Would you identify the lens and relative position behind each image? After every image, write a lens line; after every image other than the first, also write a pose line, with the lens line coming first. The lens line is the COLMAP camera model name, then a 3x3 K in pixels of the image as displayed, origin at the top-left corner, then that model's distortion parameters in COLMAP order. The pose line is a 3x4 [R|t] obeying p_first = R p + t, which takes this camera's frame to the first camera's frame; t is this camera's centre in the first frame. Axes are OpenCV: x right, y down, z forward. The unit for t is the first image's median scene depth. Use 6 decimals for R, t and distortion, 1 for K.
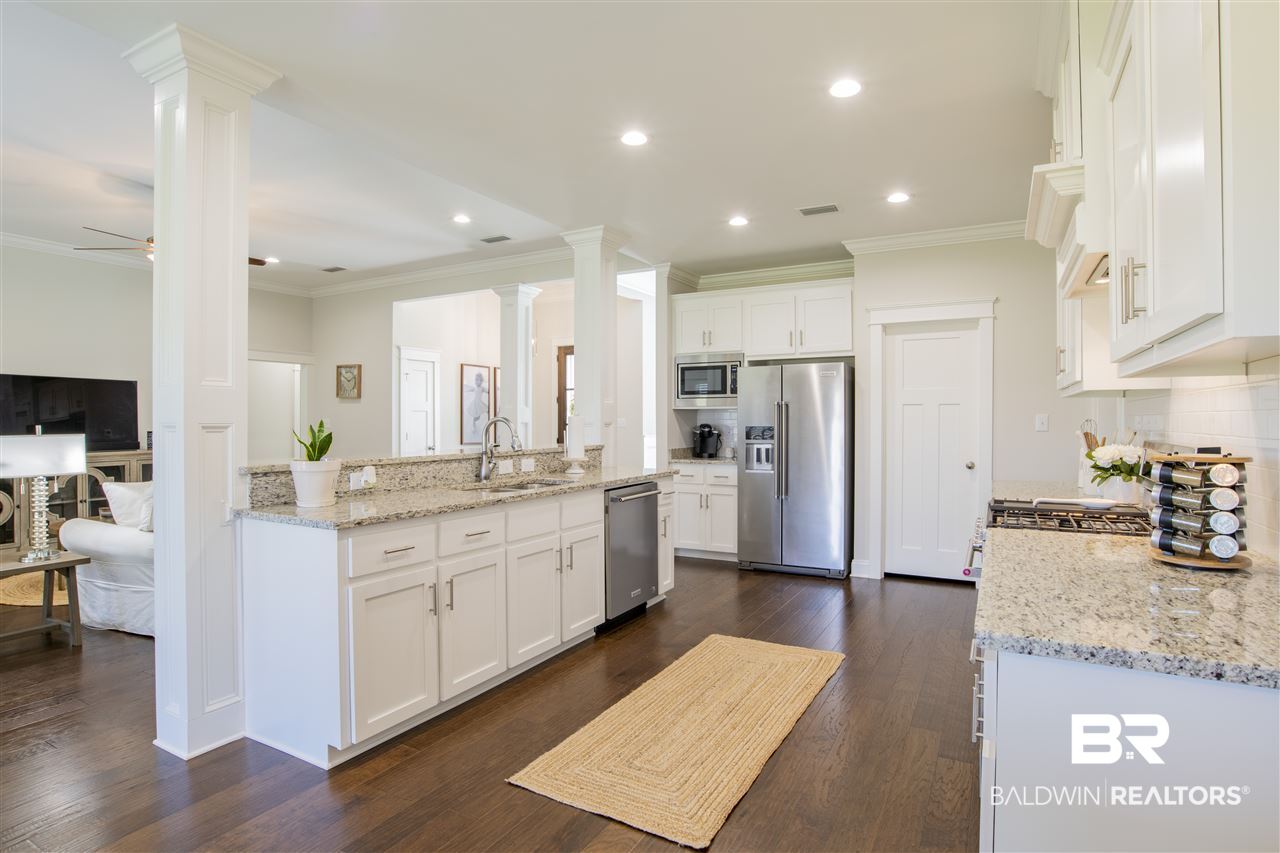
lens RADIAL K [[655.6, 0, 644.4], [0, 655.6, 422.7], [0, 0, 1]] dist [-0.061087, 0.024962]
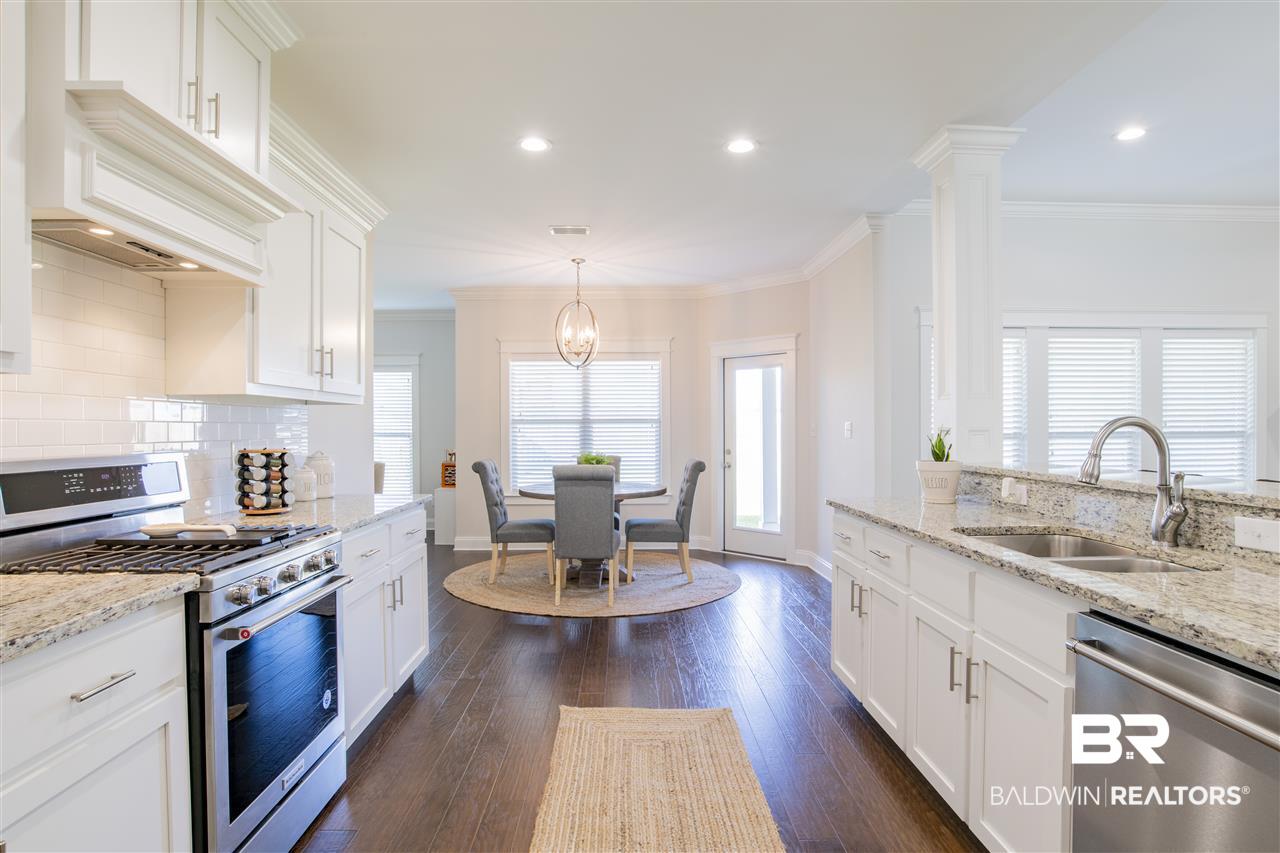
lens RADIAL K [[654.0, 0, 636.1], [0, 654.0, 432.8], [0, 0, 1]] dist [-0.036477, 0.001788]
pose [[-0.864451, 0.008053, -0.502652, 0.241550], [0.003485, 0.999944, 0.010028, -0.001946], [0.502704, 0.006917, -0.864431, 0.820587]]
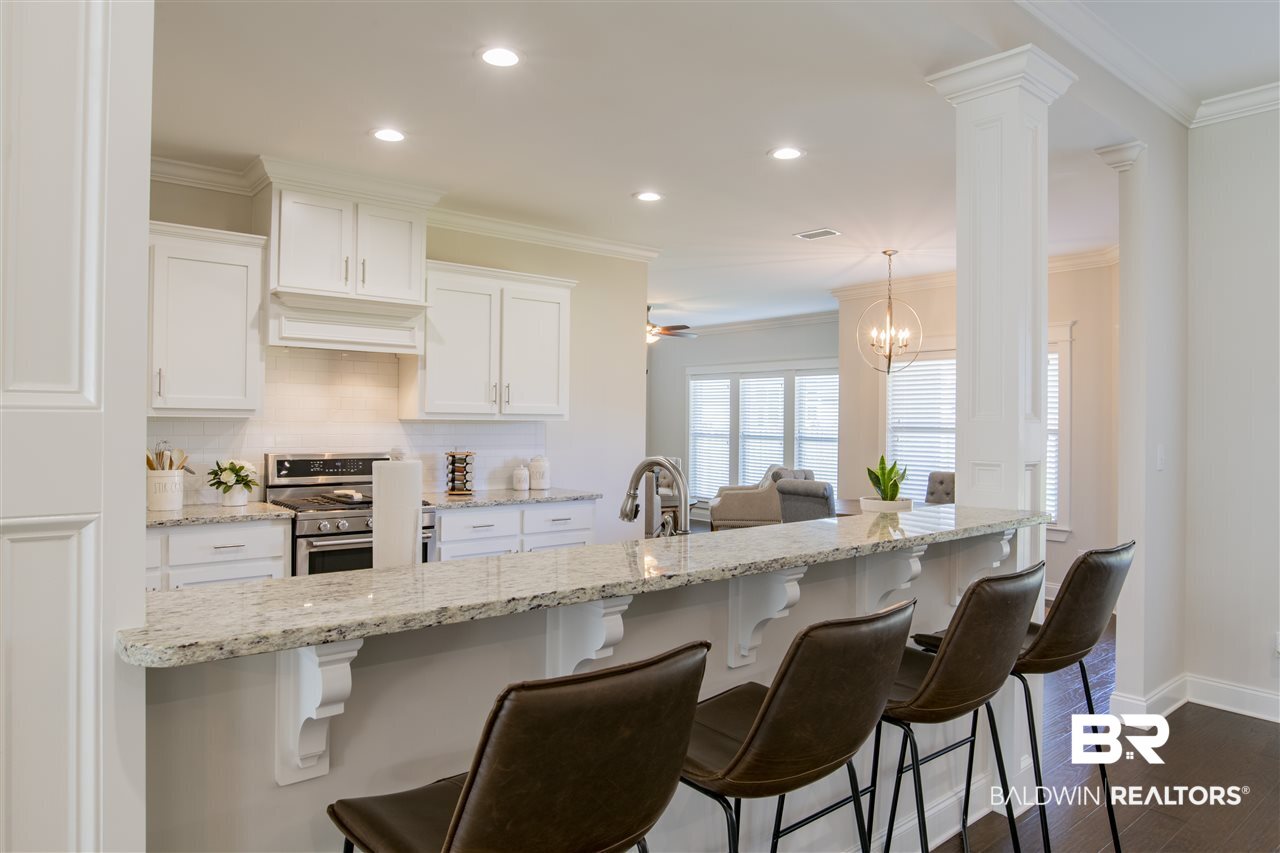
lens RADIAL K [[838.2, 0, 677.4], [0, 838.2, 420.9], [0, 0, 1]] dist [-0.011851, -0.001214]
pose [[-0.946345, -0.005580, 0.323111, -0.297802], [-0.006541, 0.999977, -0.001890, -0.021882], [-0.323093, -0.003902, -0.946359, 1.093998]]
